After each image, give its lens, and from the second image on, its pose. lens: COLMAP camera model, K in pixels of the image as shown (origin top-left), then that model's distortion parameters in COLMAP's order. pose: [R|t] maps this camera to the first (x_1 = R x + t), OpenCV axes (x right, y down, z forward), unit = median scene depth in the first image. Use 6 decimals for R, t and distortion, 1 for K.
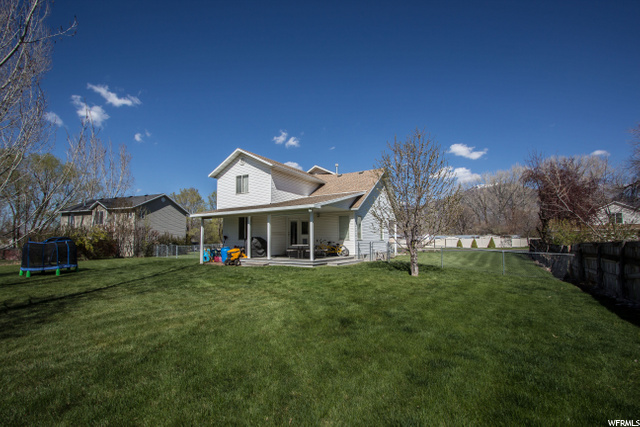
lens RADIAL K [[297.8, 0, 317.3], [0, 297.8, 222.1], [0, 0, 1]] dist [-0.019640, 0.004515]
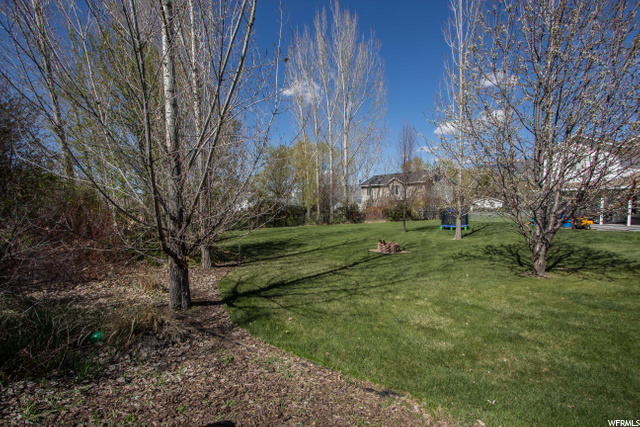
lens RADIAL K [[297.8, 0, 317.3], [0, 297.8, 222.1], [0, 0, 1]] dist [-0.019640, 0.004515]
pose [[0.826212, 0.037701, -0.562096, -0.241160], [0.032851, 0.992836, 0.114877, -0.033995], [0.562400, -0.113378, 0.819055, -0.329626]]
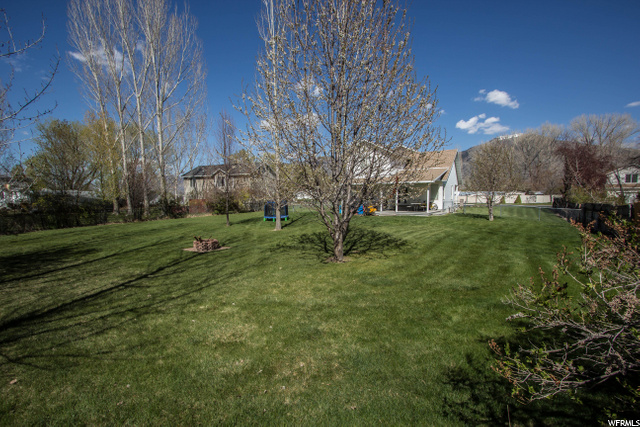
lens RADIAL K [[297.8, 0, 317.3], [0, 297.8, 222.1], [0, 0, 1]] dist [-0.019640, 0.004515]
pose [[0.999037, 0.001943, -0.043836, -0.234101], [0.004756, 0.988338, 0.152200, -0.033540], [0.043620, -0.152262, 0.987377, -0.304535]]
